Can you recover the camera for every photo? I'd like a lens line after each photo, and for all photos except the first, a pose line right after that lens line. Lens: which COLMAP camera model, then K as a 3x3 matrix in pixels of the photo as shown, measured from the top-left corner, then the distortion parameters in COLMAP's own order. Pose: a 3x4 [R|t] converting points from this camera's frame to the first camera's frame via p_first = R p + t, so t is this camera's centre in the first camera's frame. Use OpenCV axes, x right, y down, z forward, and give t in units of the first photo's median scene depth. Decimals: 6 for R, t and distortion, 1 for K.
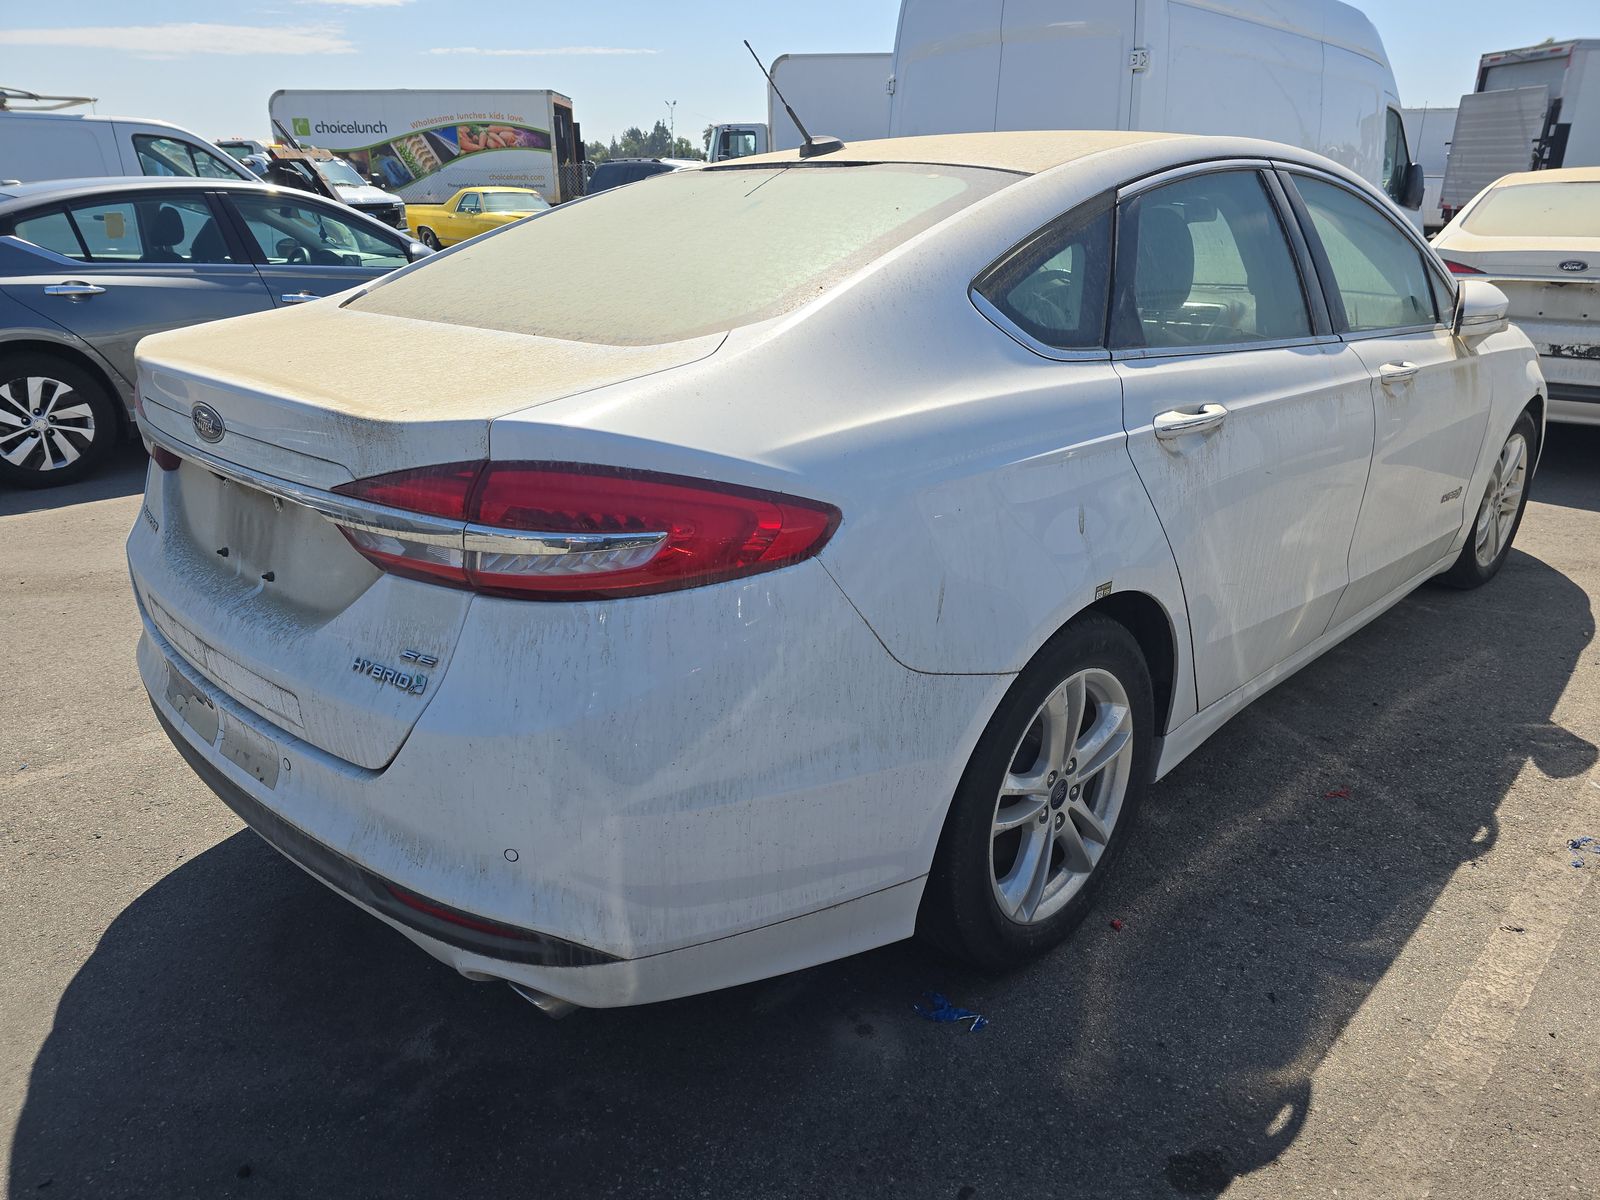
lens RADIAL K [[1087.2, 0, 805.5], [0, 1087.2, 597.1], [0, 0, 1]] dist [0.050377, -0.046504]
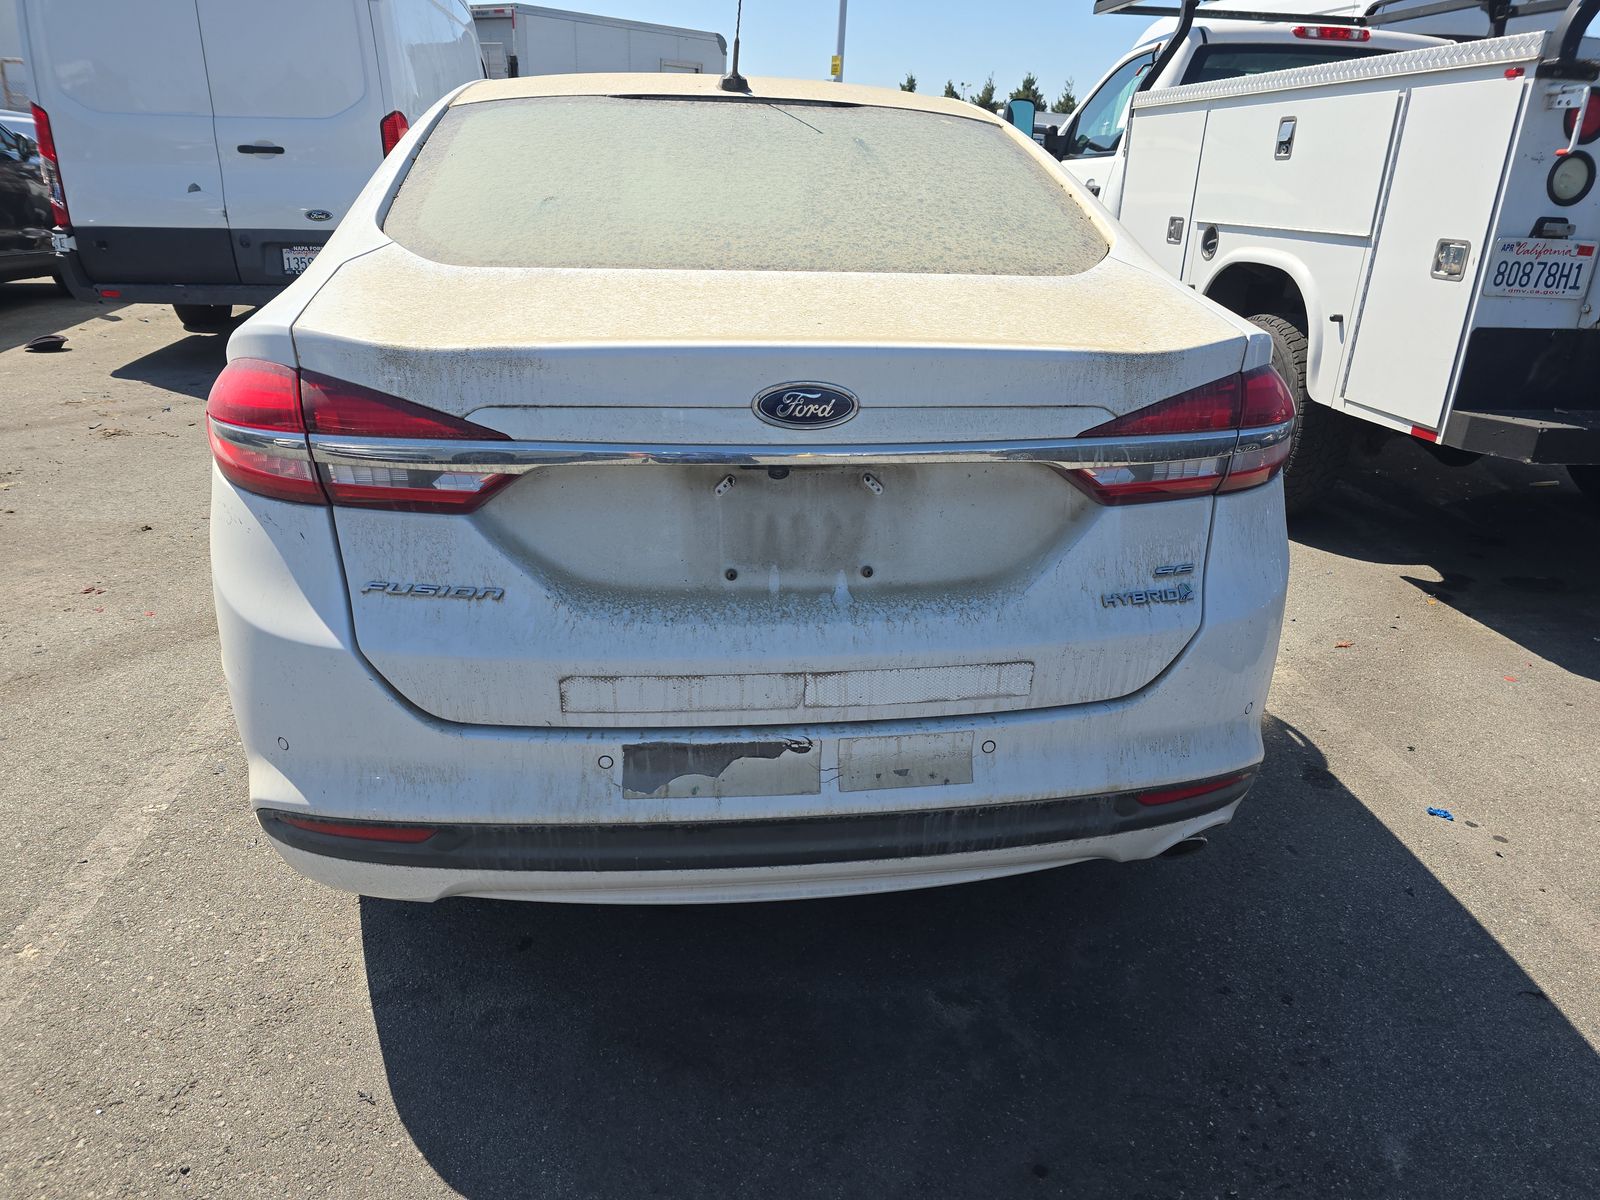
lens RADIAL K [[1087.2, 0, 805.8], [0, 1087.2, 600.2], [0, 0, 1]] dist [0.050377, -0.046504]
pose [[0.632145, -0.275821, 0.724096, -1.213833], [0.238956, 0.958346, 0.156440, -0.151959], [-0.737084, 0.074134, 0.671723, 0.478741]]
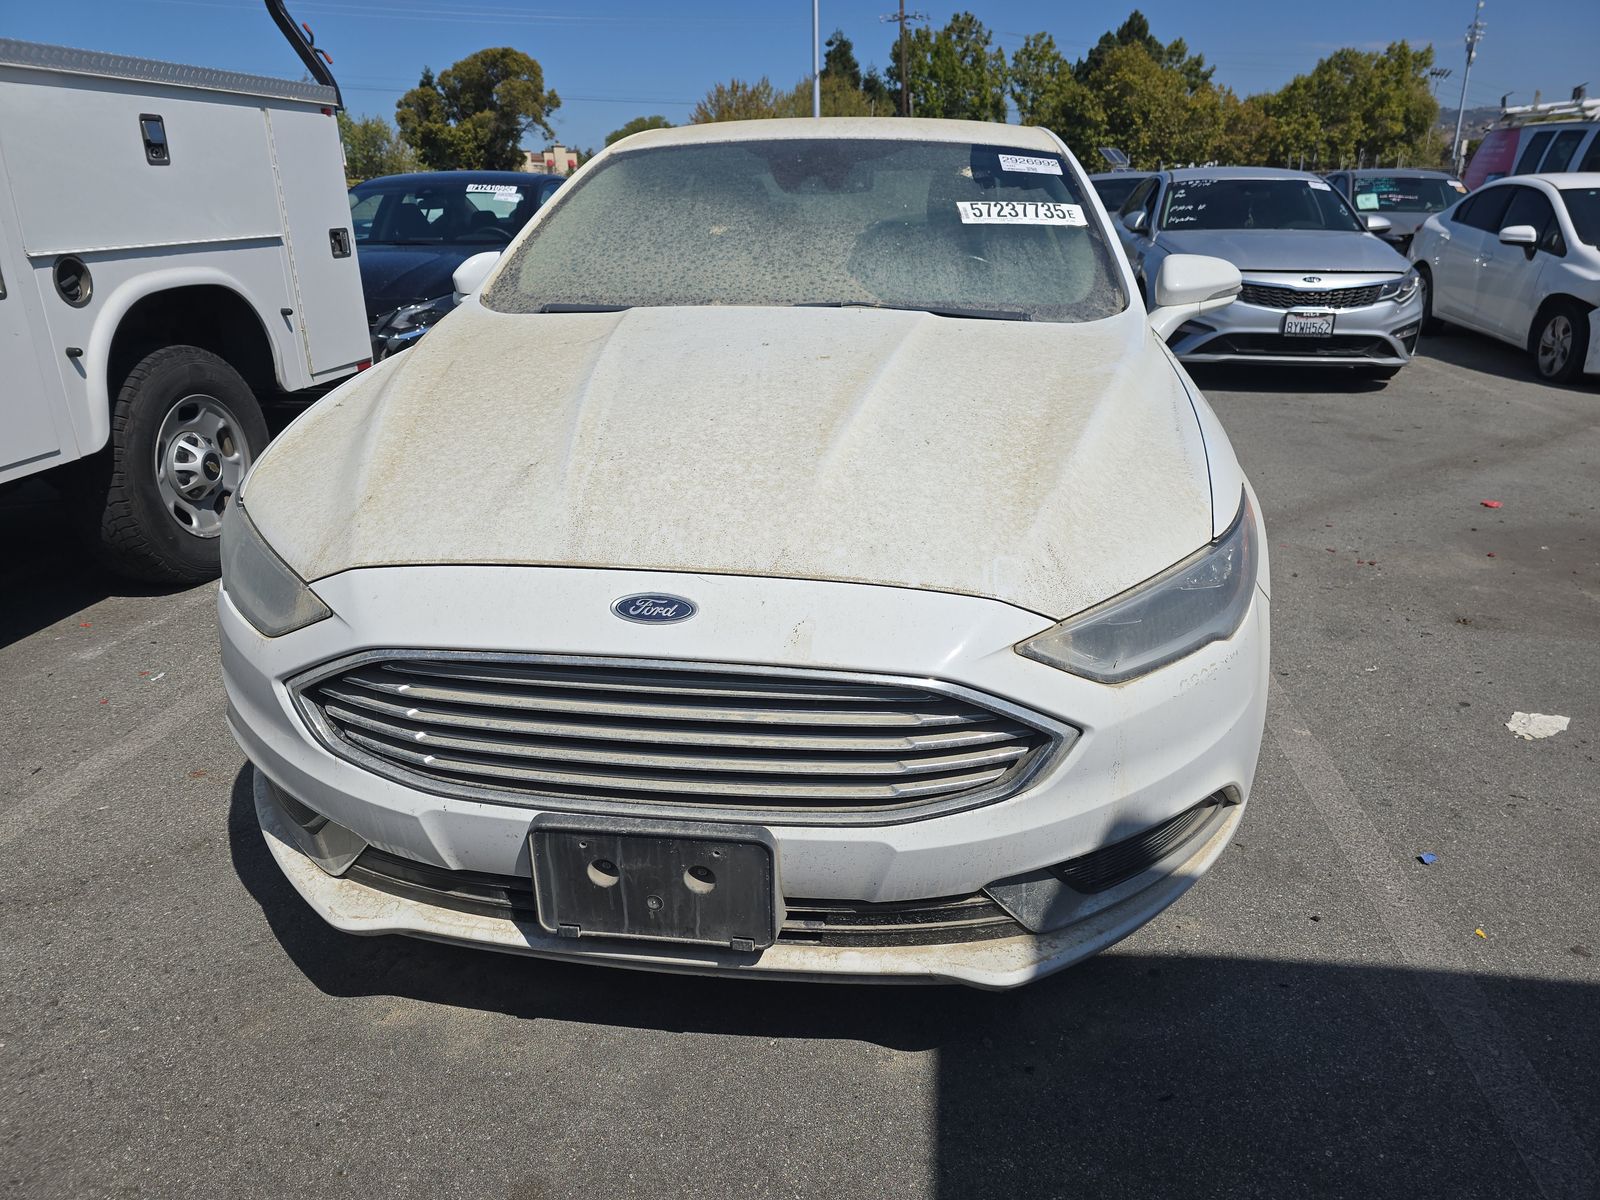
lens RADIAL K [[1087.2, 0, 802.1], [0, 1087.2, 601.0], [0, 0, 1]] dist [0.050377, -0.046504]
pose [[-0.810440, 0.200159, -0.550567, 1.960614], [-0.201863, 0.786845, 0.583203, -1.313687], [0.549944, 0.583790, -0.597286, 3.798381]]
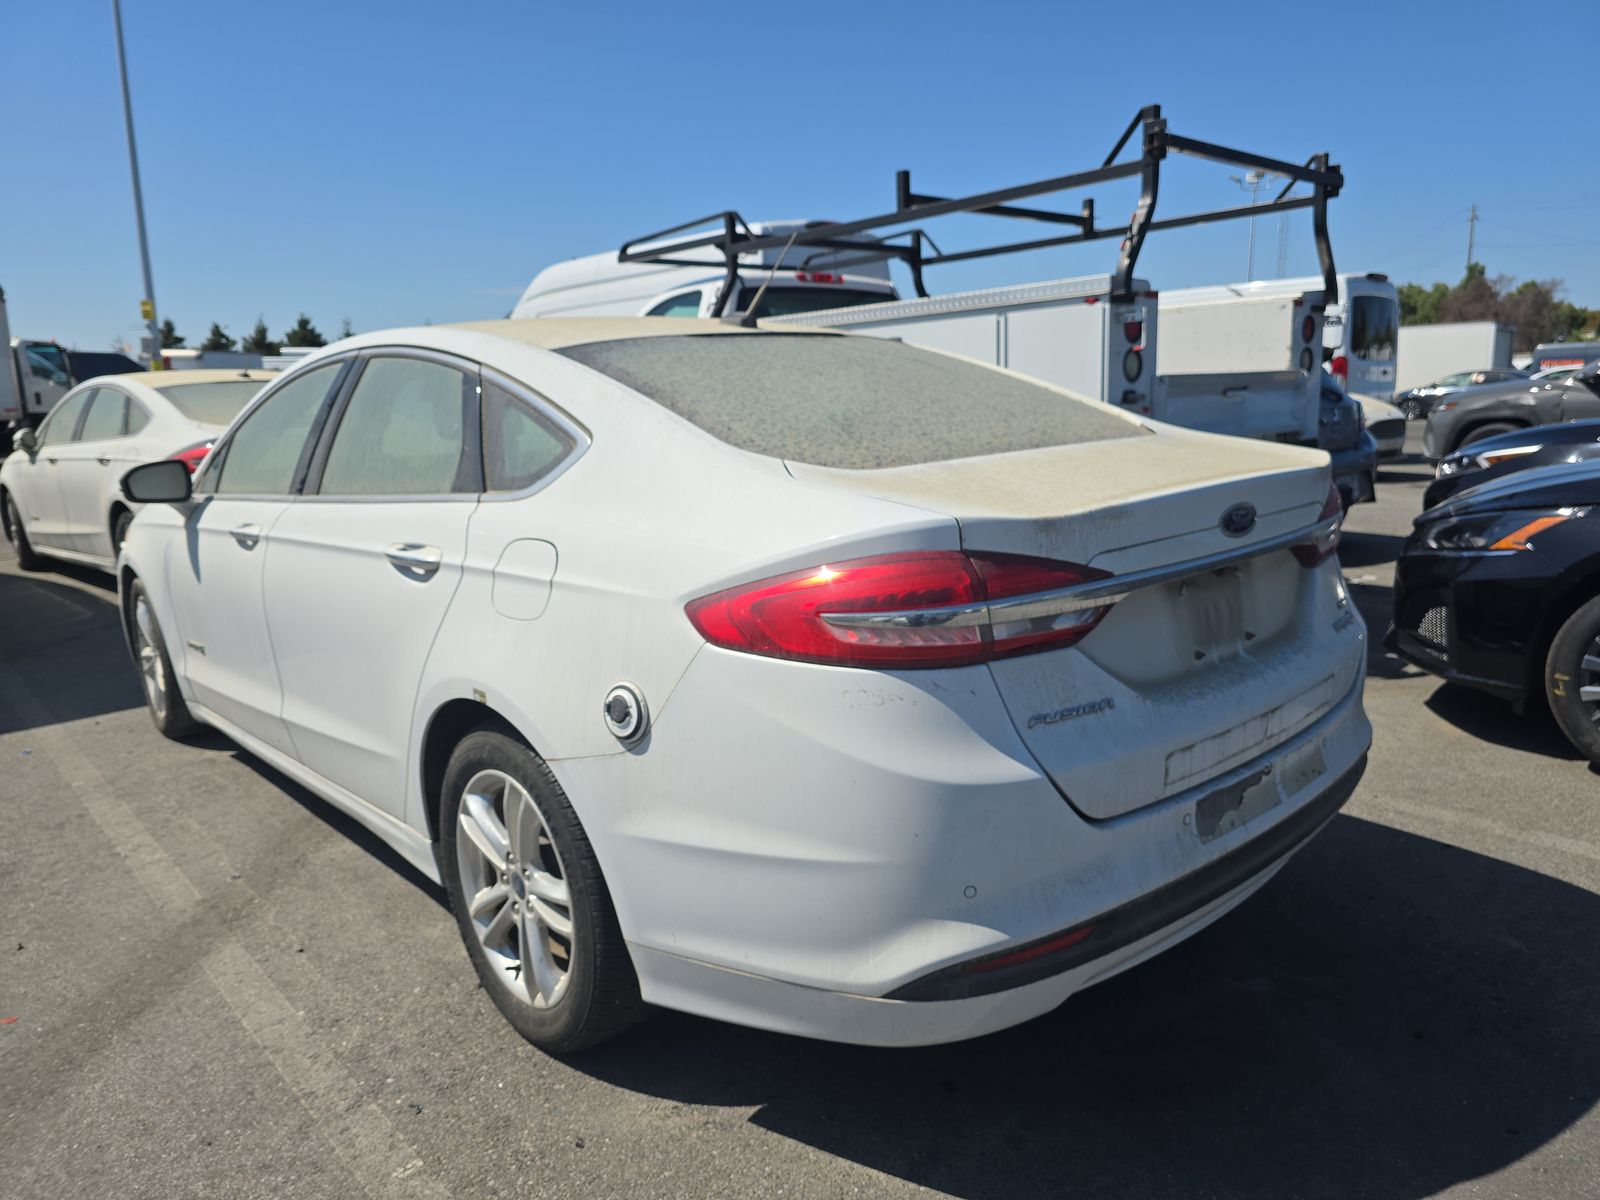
lens RADIAL K [[1087.2, 0, 801.0], [0, 1087.2, 598.4], [0, 0, 1]] dist [0.050377, -0.046504]
pose [[0.074286, -0.199746, 0.977028, -1.783726], [0.376046, 0.913019, 0.158068, -0.455242], [-0.923619, 0.355665, 0.142938, 1.332083]]
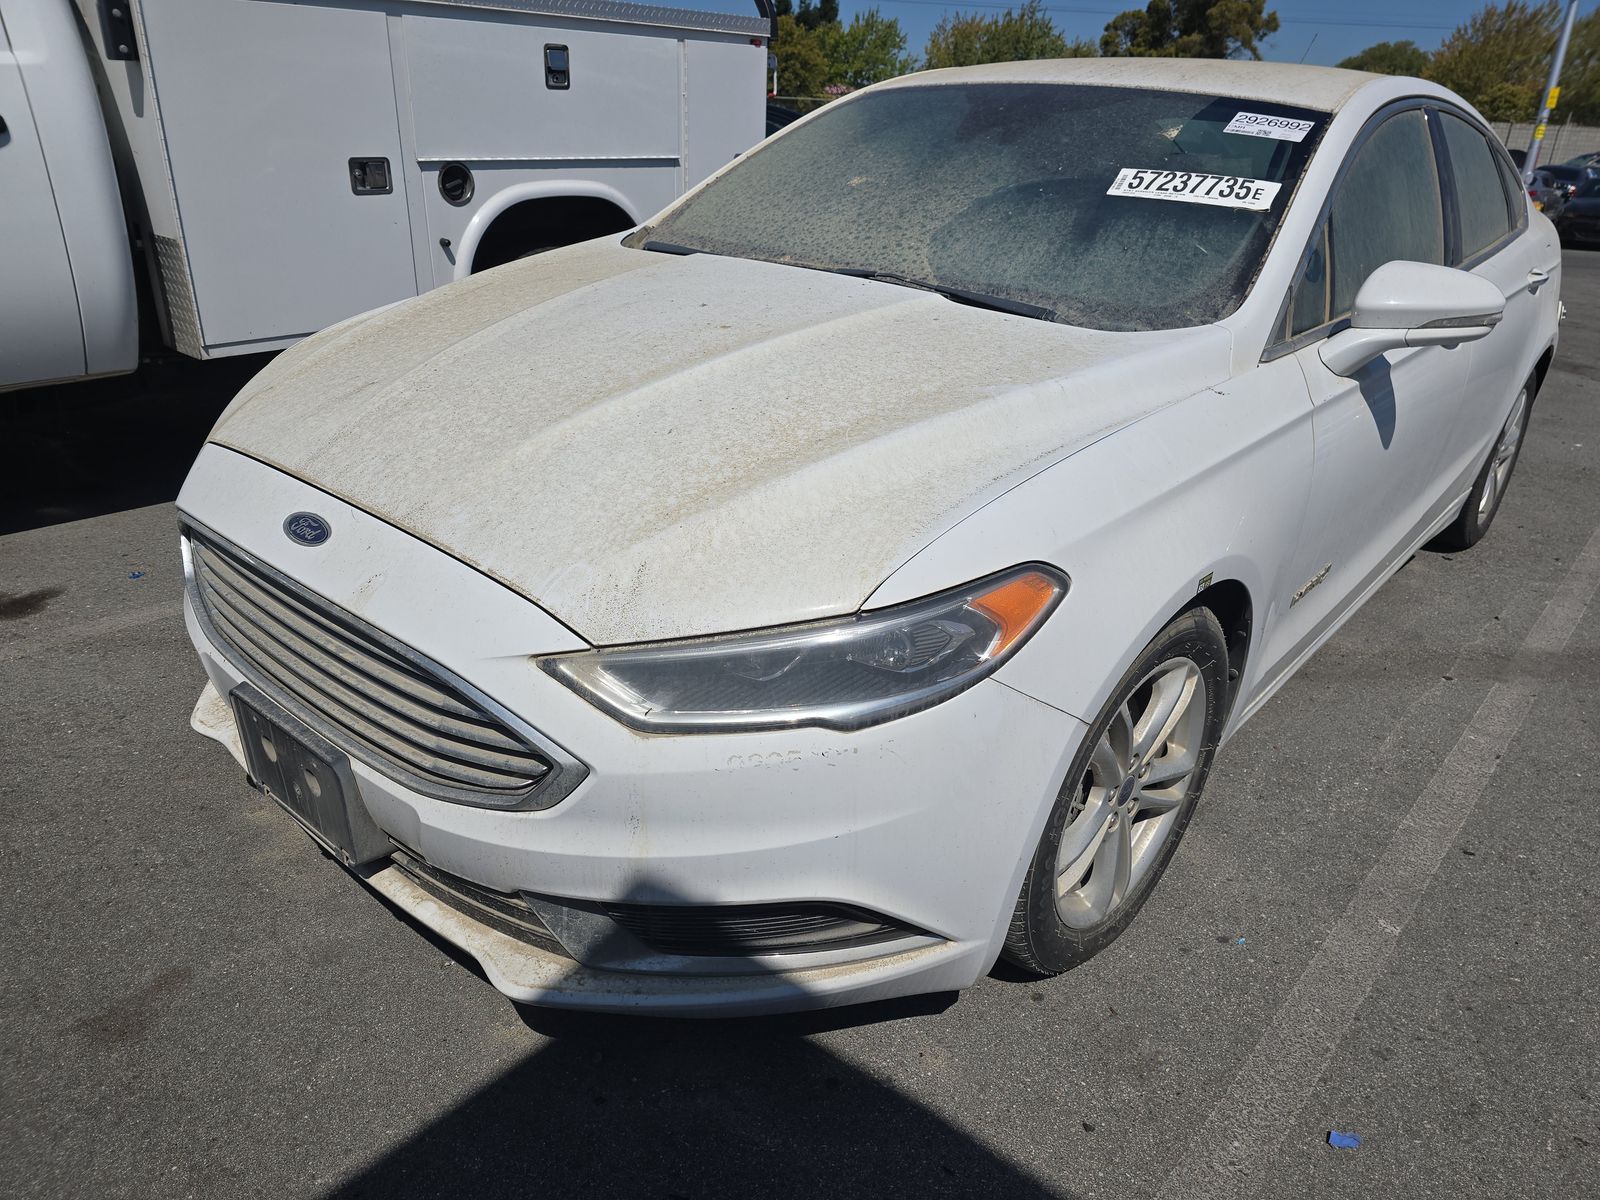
lens RADIAL K [[1087.2, 0, 796.0], [0, 1087.2, 602.3], [0, 0, 1]] dist [0.050377, -0.046504]
pose [[-0.997793, -0.028177, -0.060121, 1.190660], [-0.062175, 0.714252, 0.697122, -1.422637], [0.023299, 0.699322, -0.714427, 3.953333]]
